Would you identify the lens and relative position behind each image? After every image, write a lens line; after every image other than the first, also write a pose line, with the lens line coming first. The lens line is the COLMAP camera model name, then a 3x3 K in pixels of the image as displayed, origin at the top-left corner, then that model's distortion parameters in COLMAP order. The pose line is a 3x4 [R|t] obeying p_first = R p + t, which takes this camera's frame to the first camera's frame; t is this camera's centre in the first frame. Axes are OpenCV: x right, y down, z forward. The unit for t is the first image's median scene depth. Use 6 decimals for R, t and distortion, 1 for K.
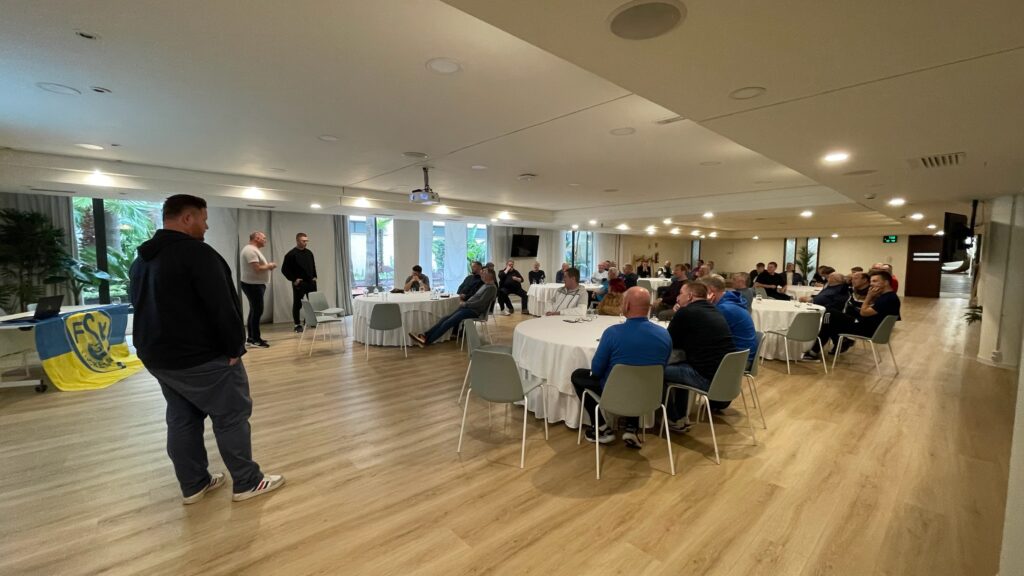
lens RADIAL K [[414.9, 0, 512.0], [0, 414.9, 288.0], [0, 0, 1]] dist [0.000670, 0.000058]
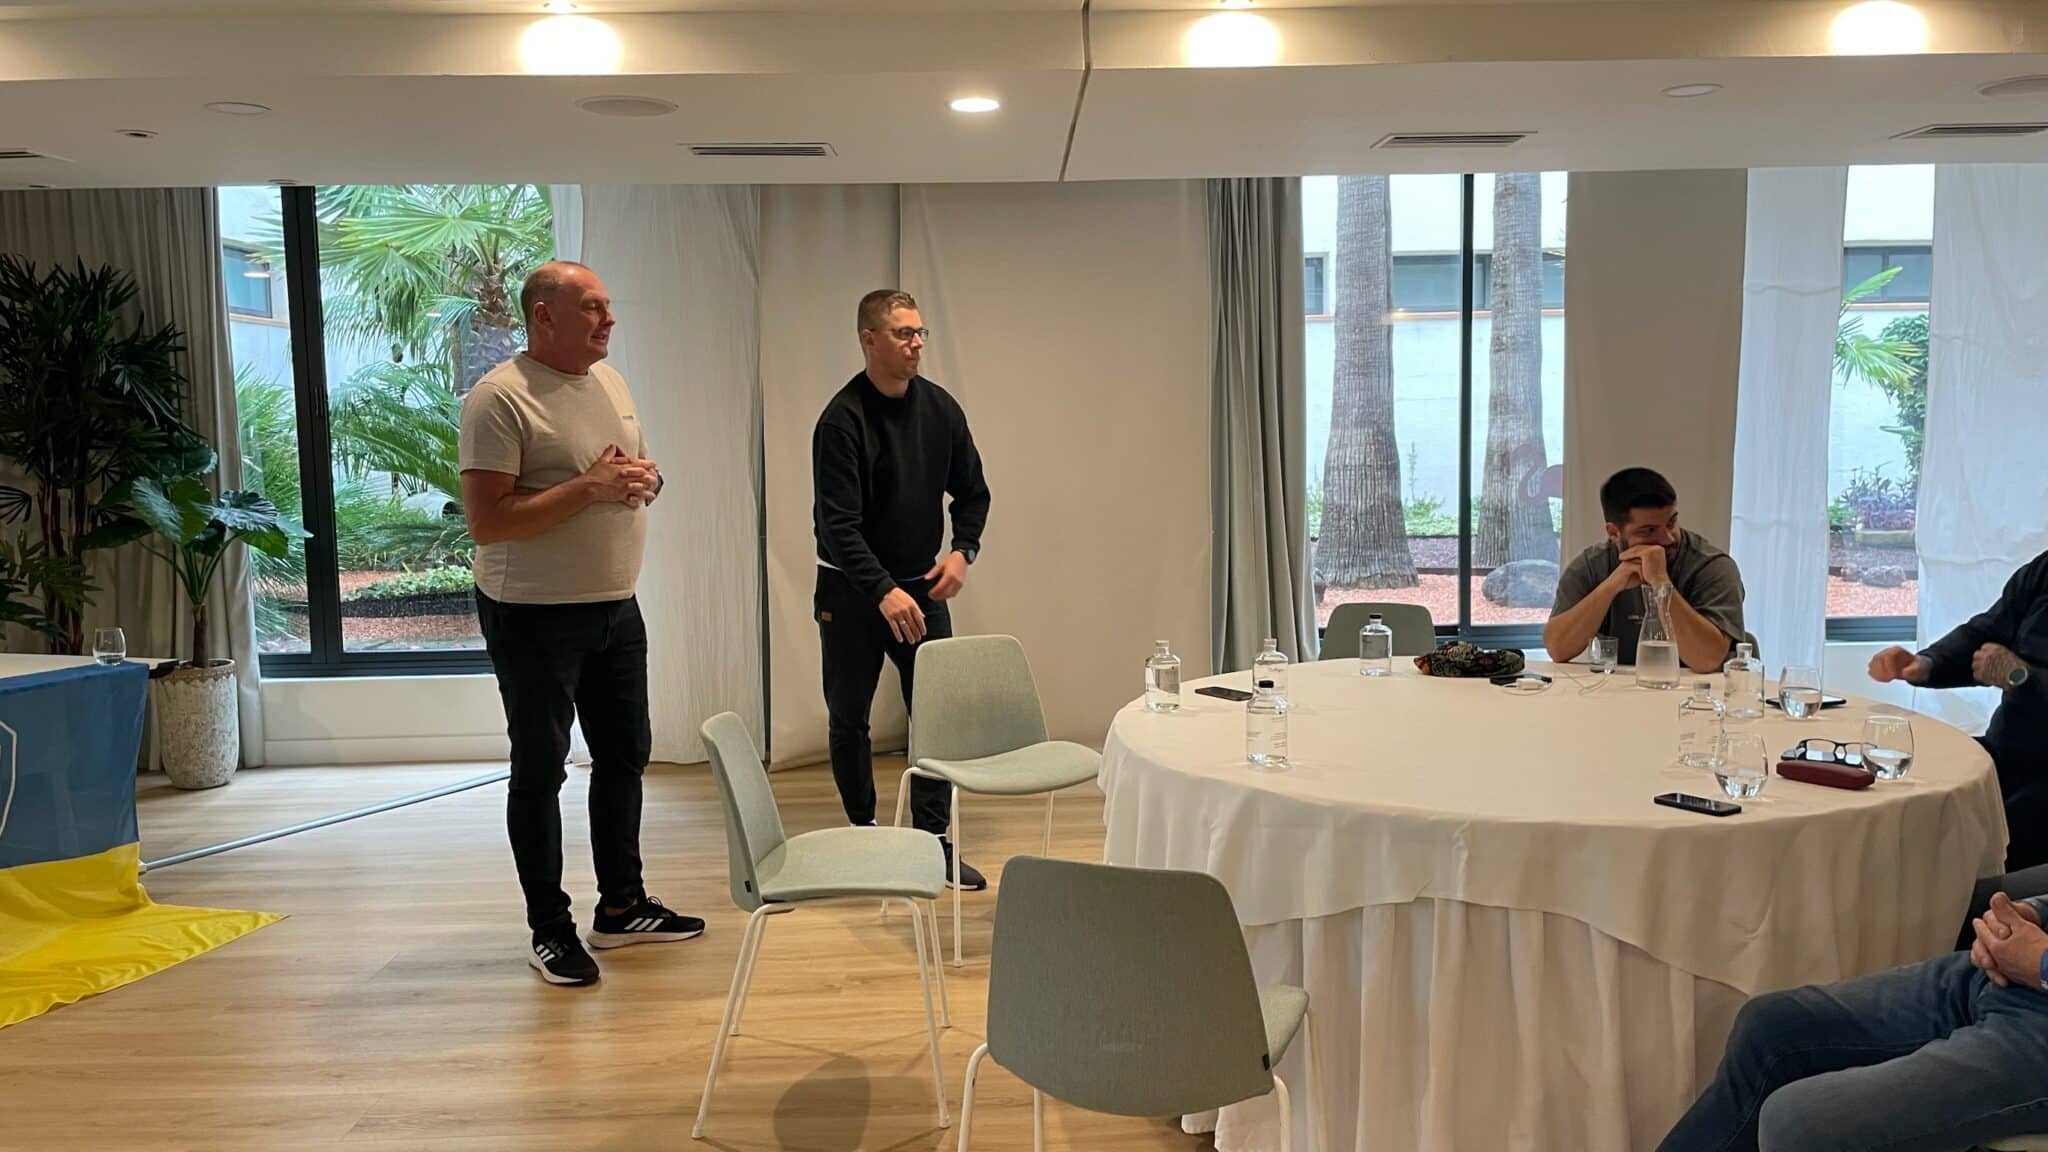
lens RADIAL K [[1664.3, 0, 1024.0], [0, 1664.3, 576.0], [0, 0, 1]] dist [0.030661, 0.000380]
pose [[0.762457, 0.045331, -0.645449, -0.050634], [-0.036135, 0.998969, 0.027473, -0.049404], [0.646029, 0.002376, 0.763309, 0.693335]]
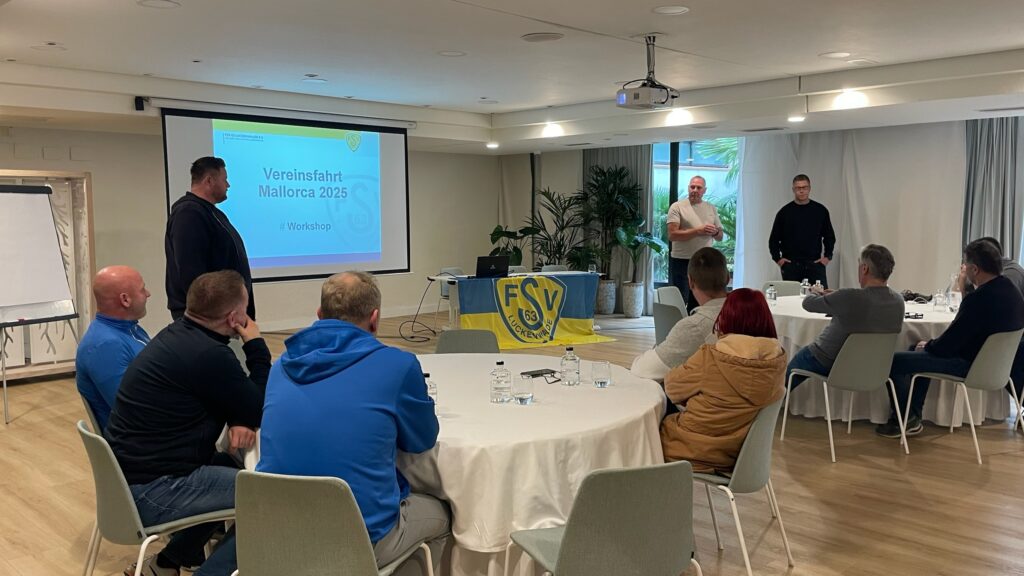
lens RADIAL K [[864.2, 0, 512.0], [0, 864.2, 288.0], [0, 0, 1]] dist [-0.003786, -0.006760]
pose [[0.086633, 0.081809, -0.992876, 0.815941], [-0.081273, 0.993881, 0.074800, -0.051611], [0.992920, 0.074213, 0.092752, 0.735593]]
